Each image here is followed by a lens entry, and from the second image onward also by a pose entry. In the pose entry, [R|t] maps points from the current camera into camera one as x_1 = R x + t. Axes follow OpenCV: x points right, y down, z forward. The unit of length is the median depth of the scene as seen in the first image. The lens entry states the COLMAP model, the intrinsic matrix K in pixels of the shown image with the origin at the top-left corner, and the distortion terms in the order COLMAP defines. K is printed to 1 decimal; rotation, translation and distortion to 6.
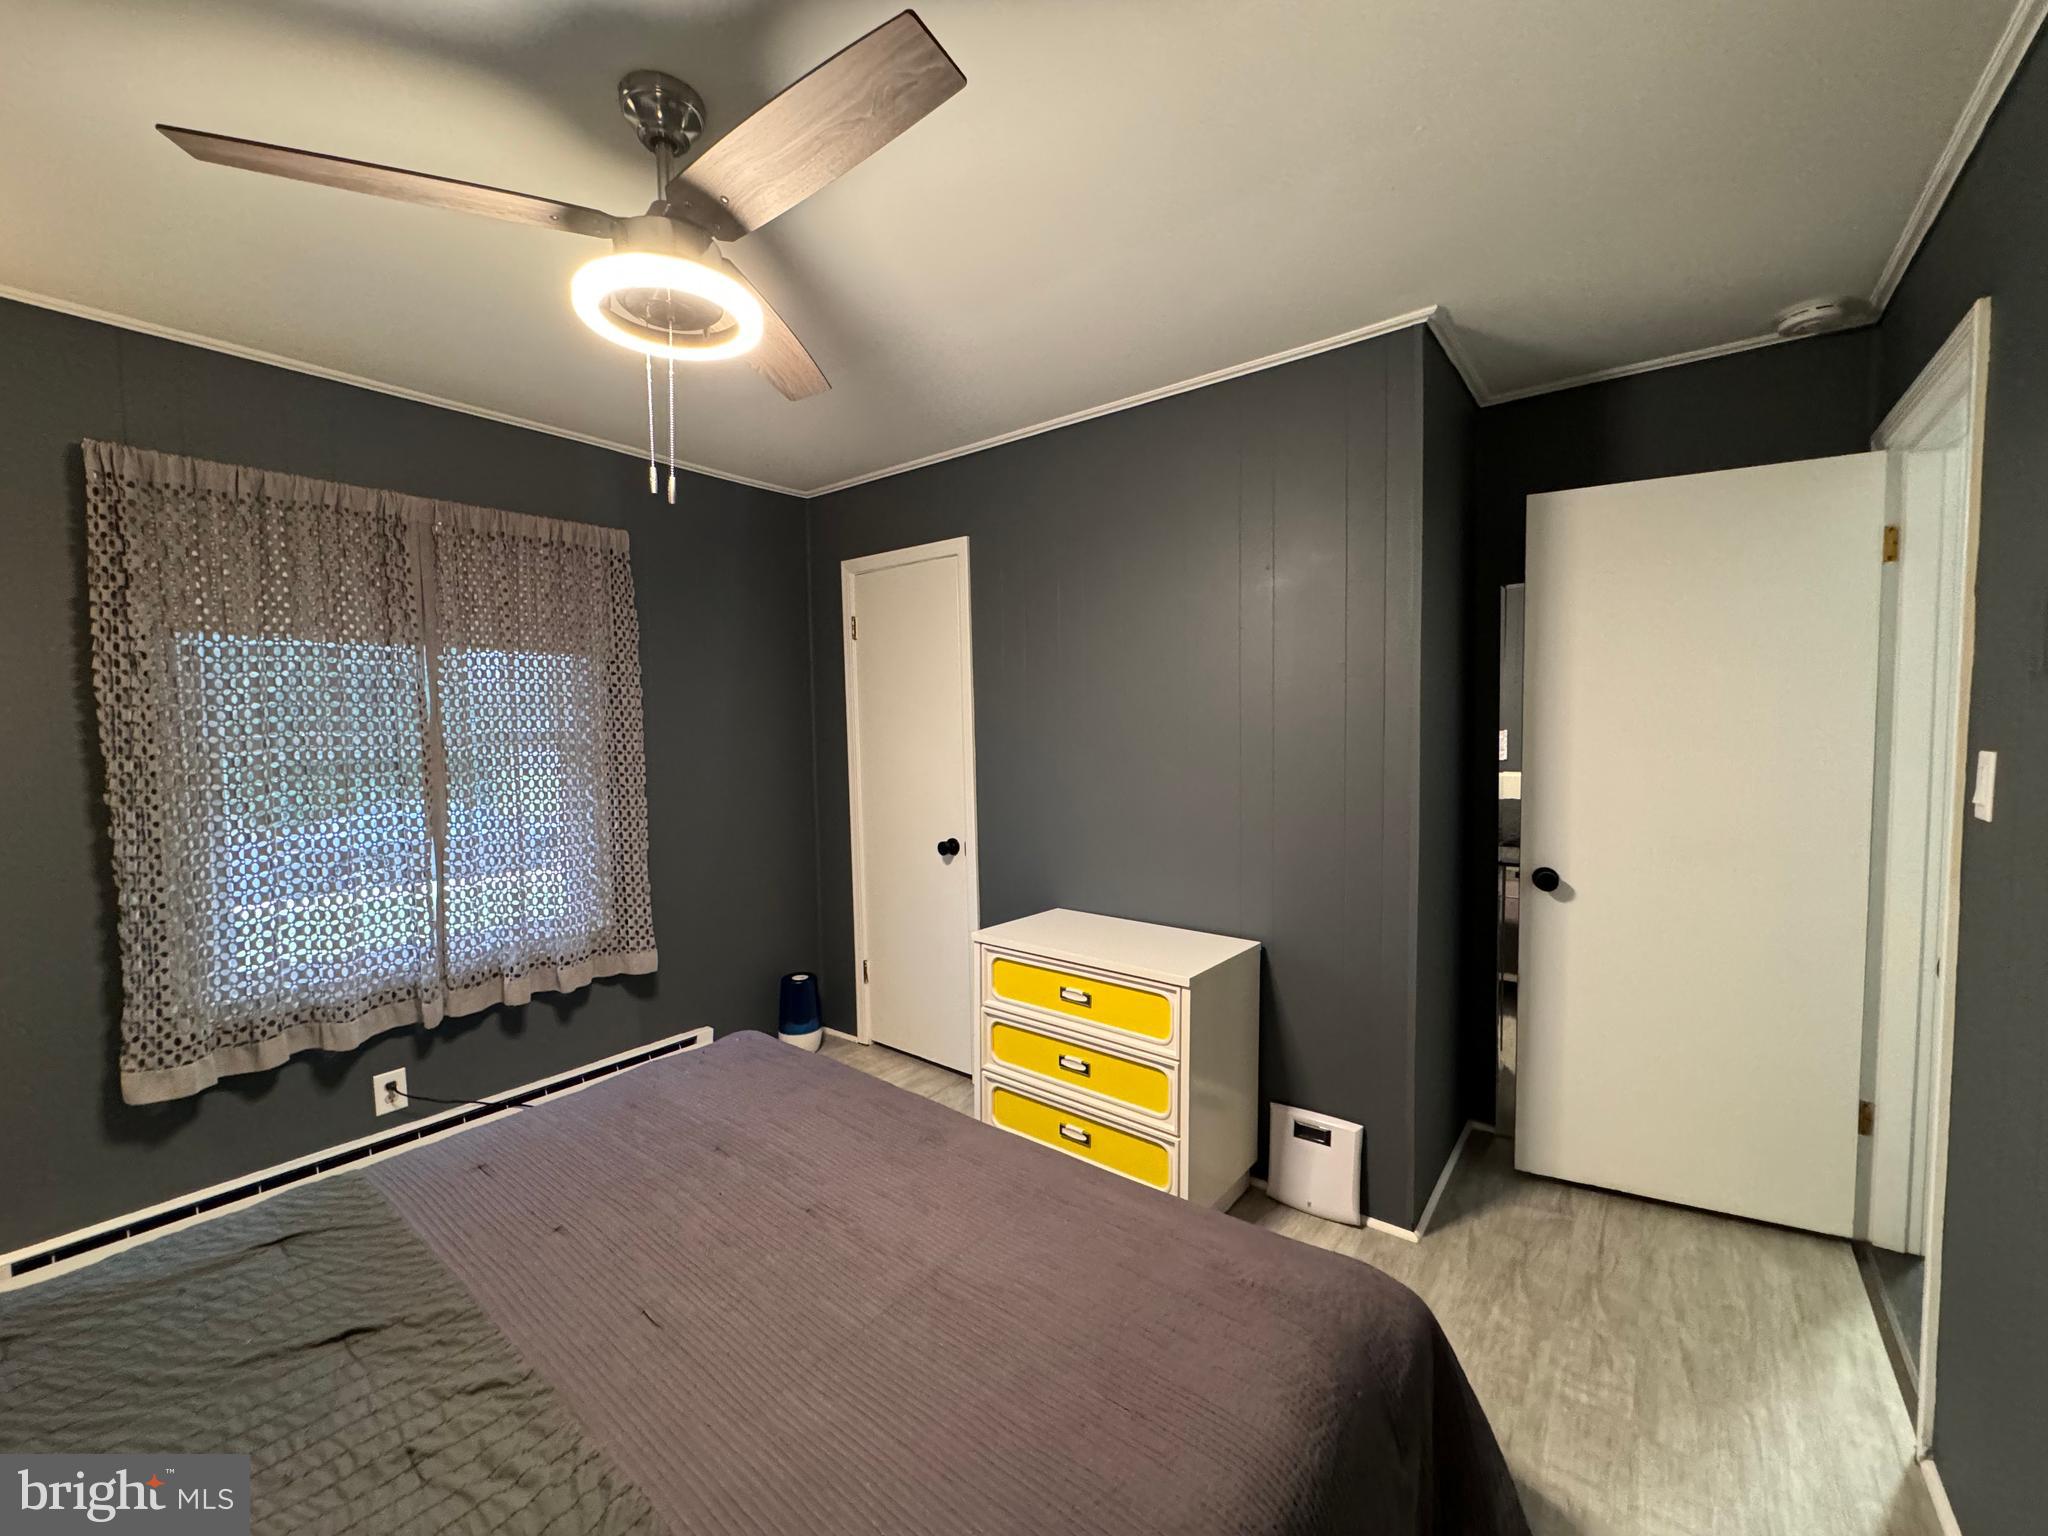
lens RADIAL K [[812.9, 0, 1023.5], [0, 812.9, 769.5], [0, 0, 1]] dist [-0.000950, 0.000317]
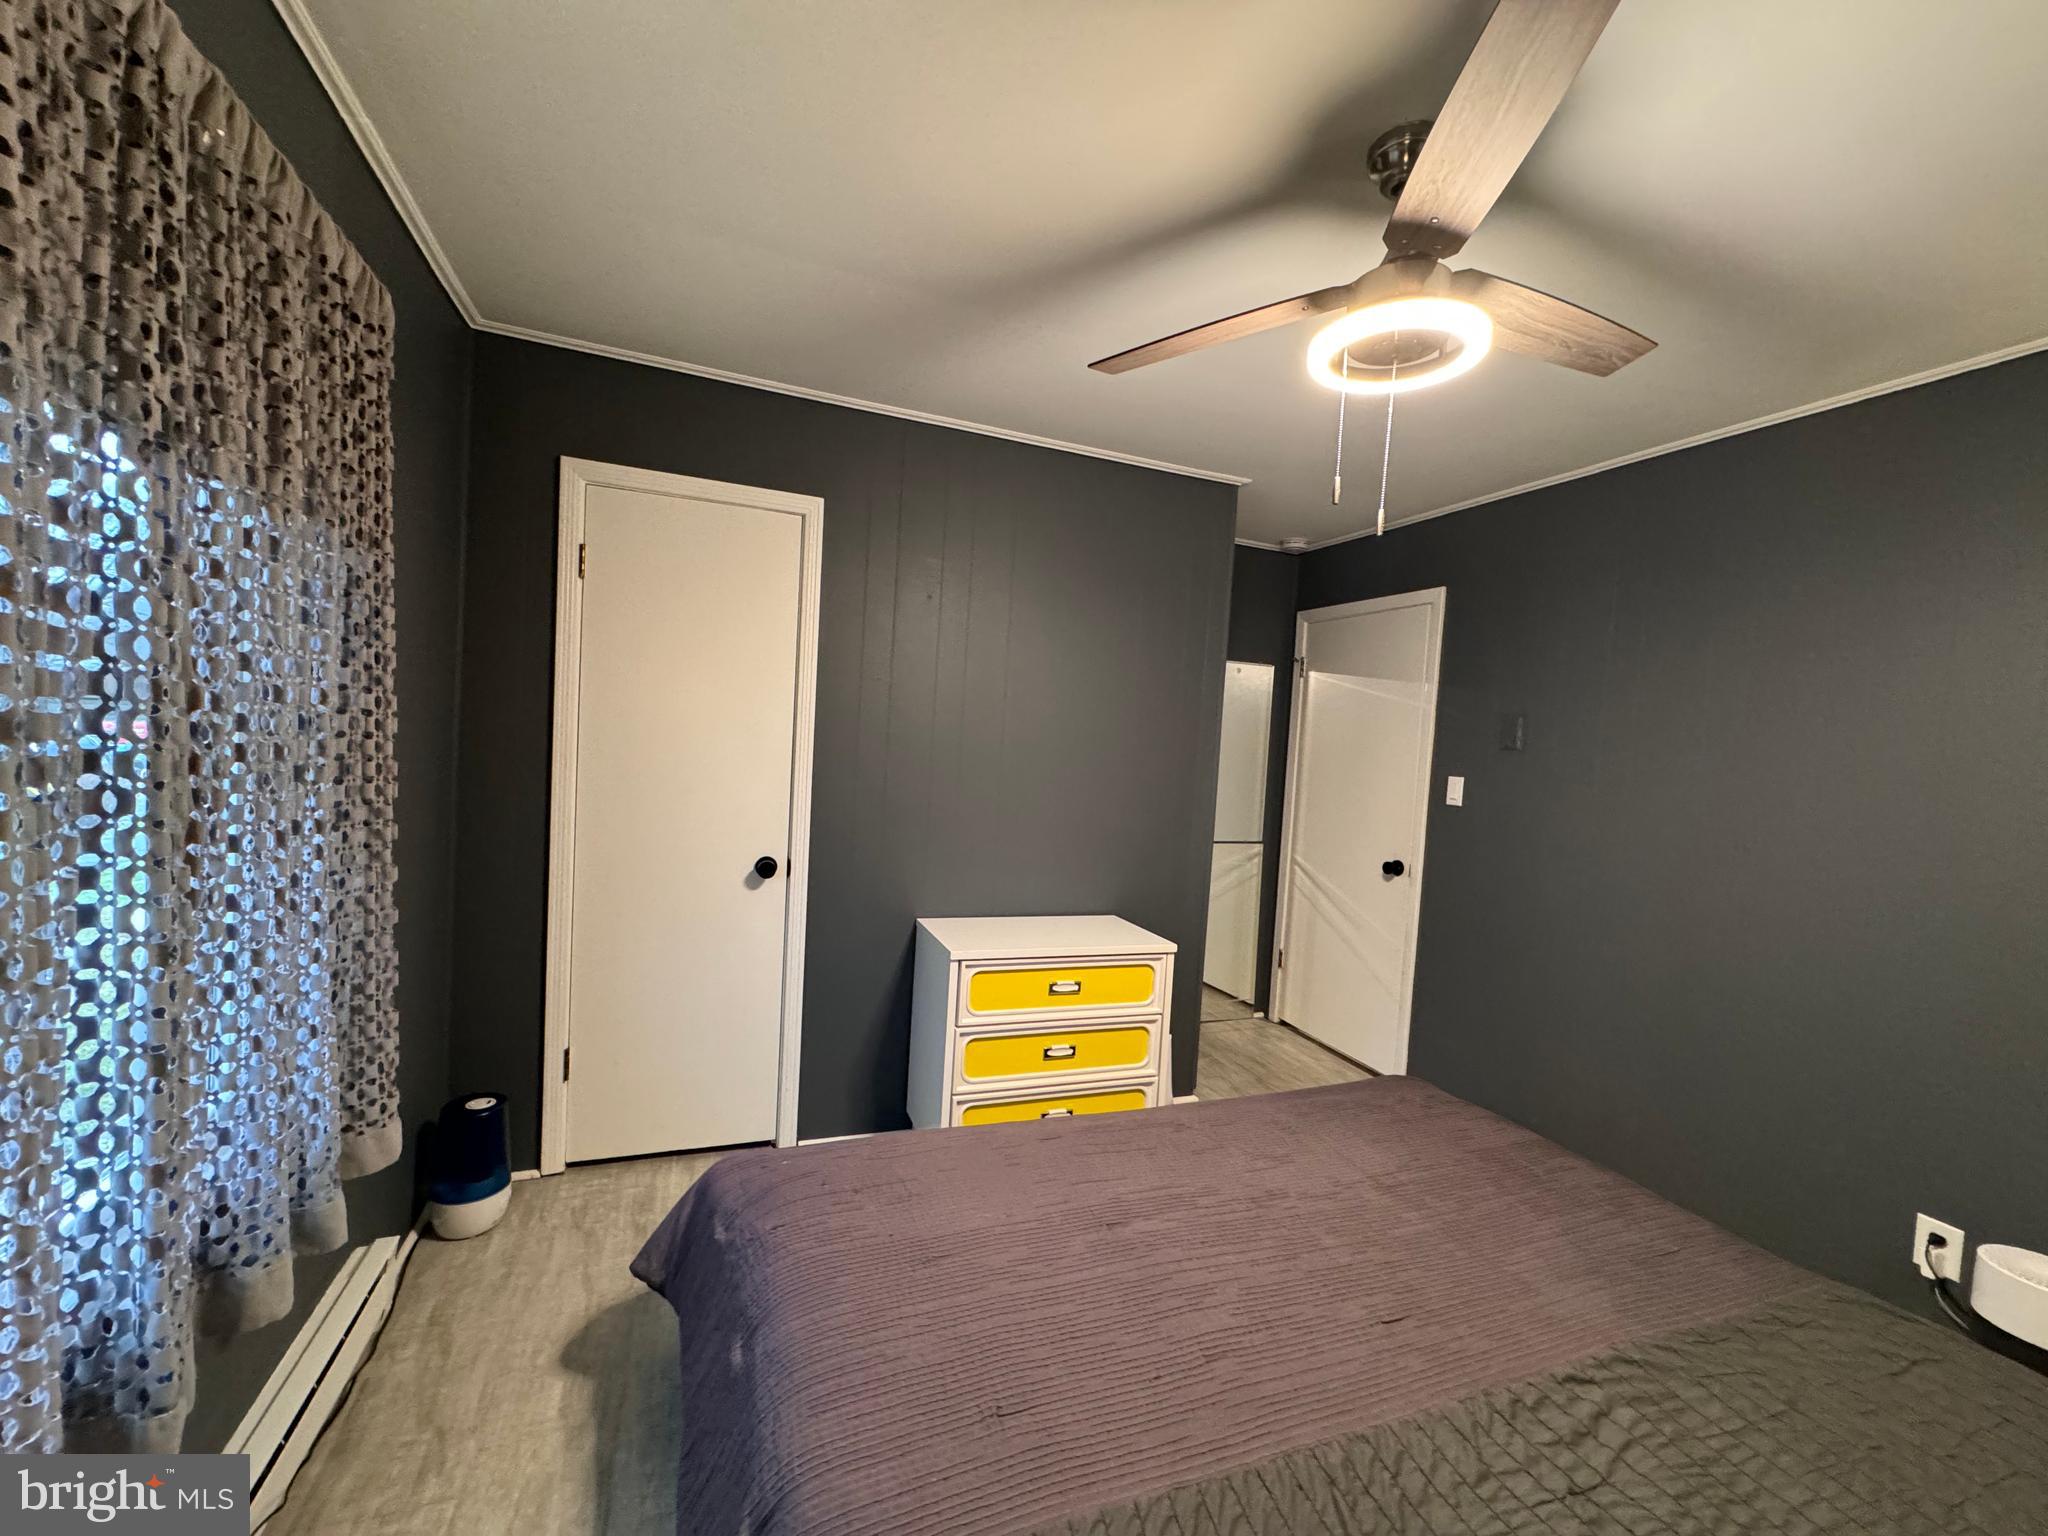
lens RADIAL K [[812.9, 0, 1023.5], [0, 812.9, 769.5], [0, 0, 1]] dist [-0.000950, 0.000317]
pose [[0.514850, 0.011123, 0.857208, -0.978031], [-0.017836, 0.999838, -0.002262, -0.008204], [-0.857095, -0.014124, 0.514966, 0.541239]]
